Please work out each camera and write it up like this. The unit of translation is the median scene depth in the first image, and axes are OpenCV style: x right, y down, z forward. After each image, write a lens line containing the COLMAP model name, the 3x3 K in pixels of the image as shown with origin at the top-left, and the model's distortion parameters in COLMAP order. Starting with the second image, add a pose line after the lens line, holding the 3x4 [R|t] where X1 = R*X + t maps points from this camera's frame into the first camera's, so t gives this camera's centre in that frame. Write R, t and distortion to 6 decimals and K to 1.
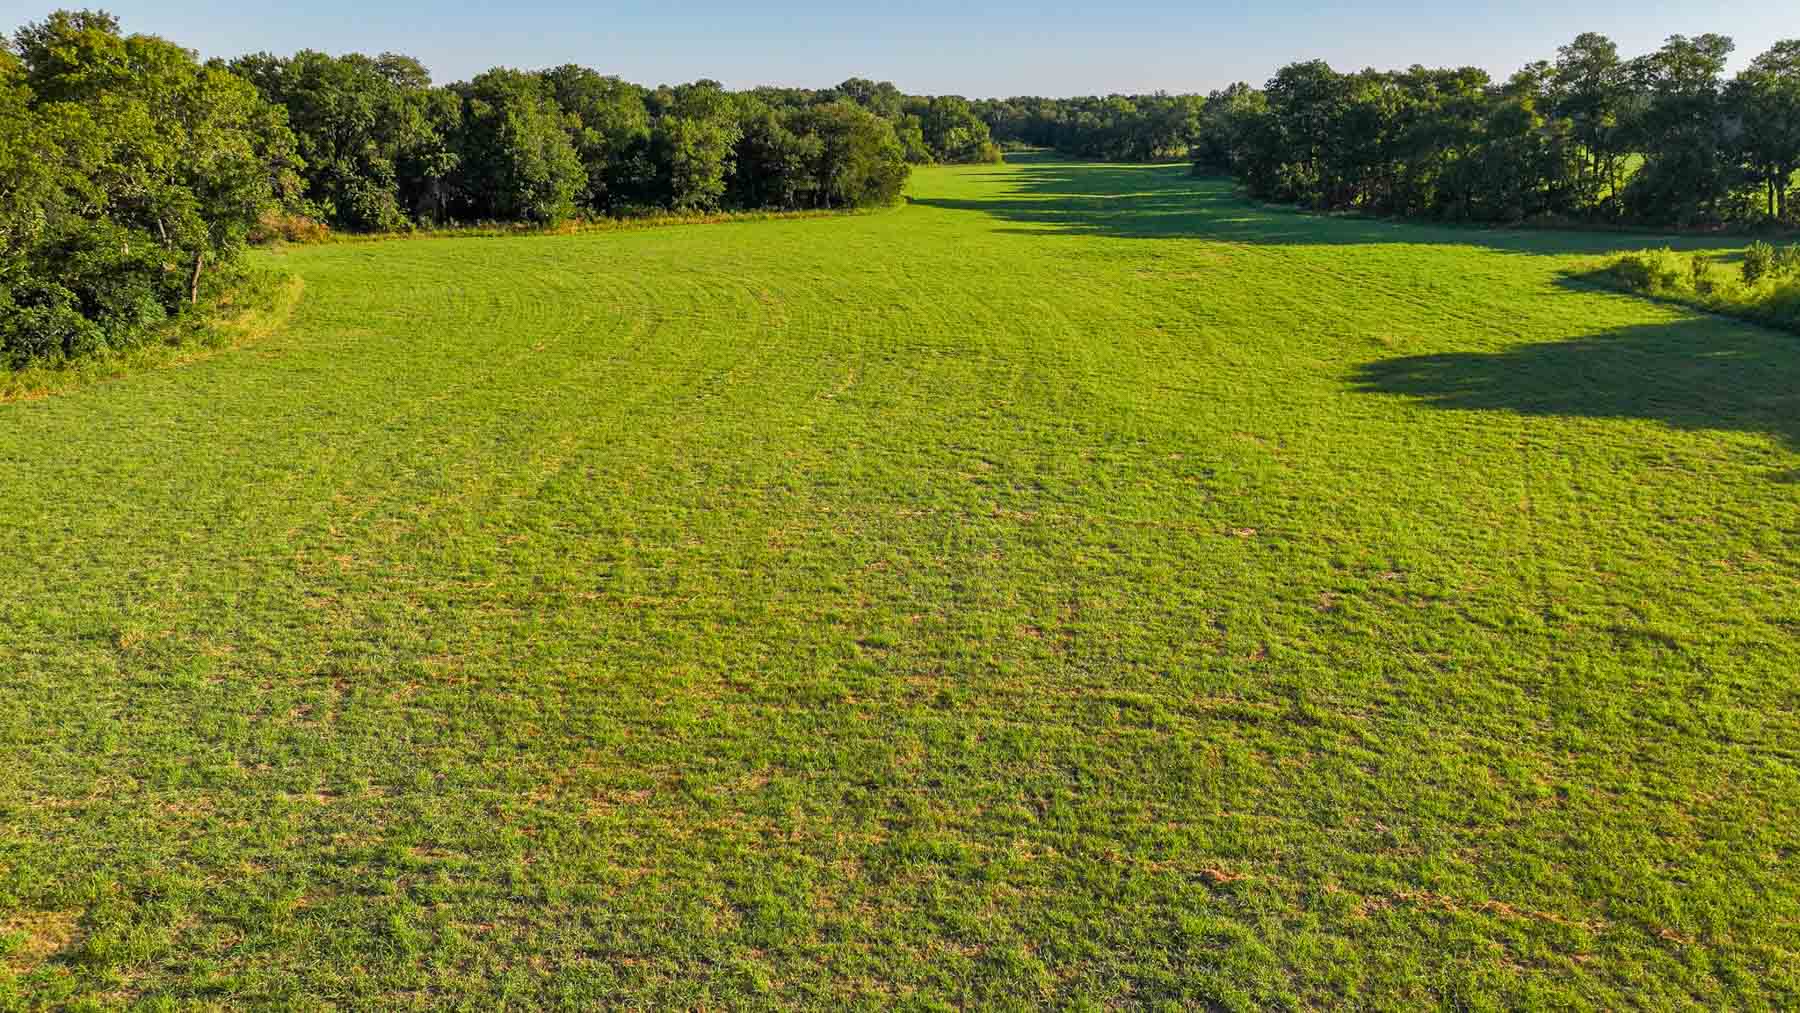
lens RADIAL K [[1256.3, 0, 900.0], [0, 1256.3, 506.5], [0, 0, 1]] dist [0.001862, 0.009709]
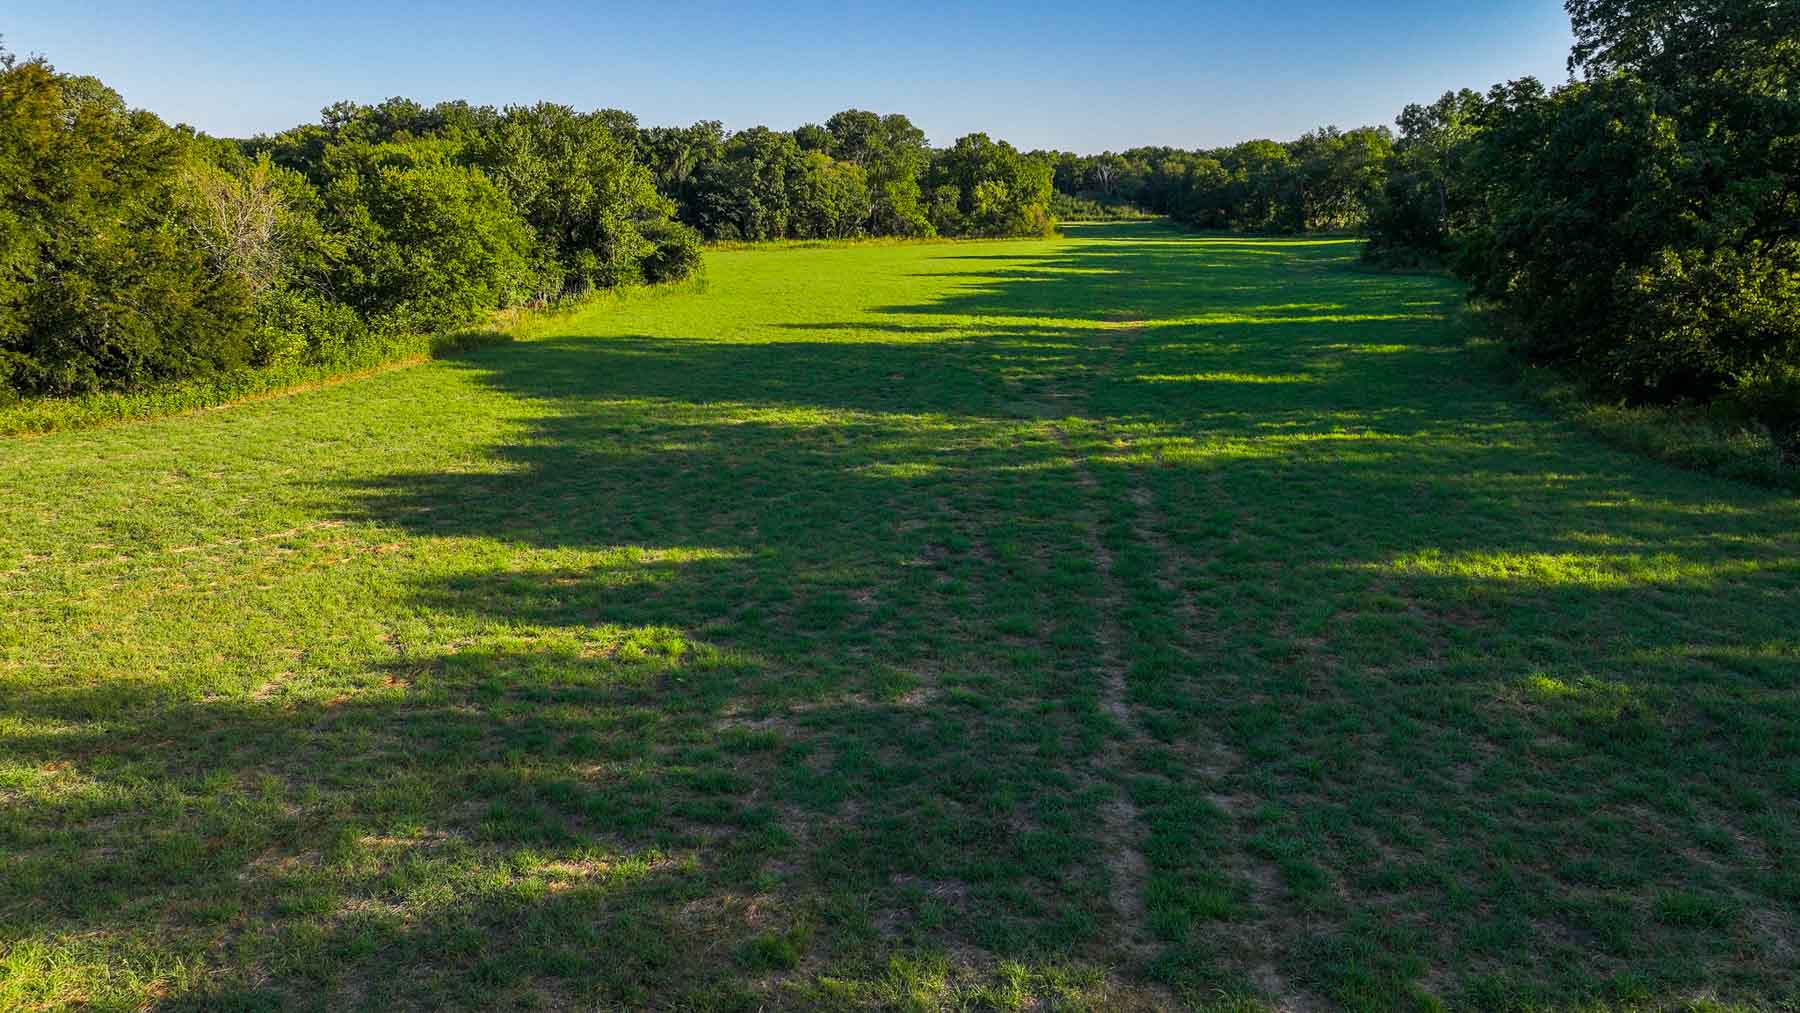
lens RADIAL K [[1256.3, 0, 900.0], [0, 1256.3, 506.5], [0, 0, 1]] dist [0.001862, 0.009709]
pose [[0.989365, 0.035697, -0.141008, 0.093057], [-0.043094, 0.997831, -0.049753, -0.100295], [0.138926, 0.055301, 0.988758, 0.361960]]
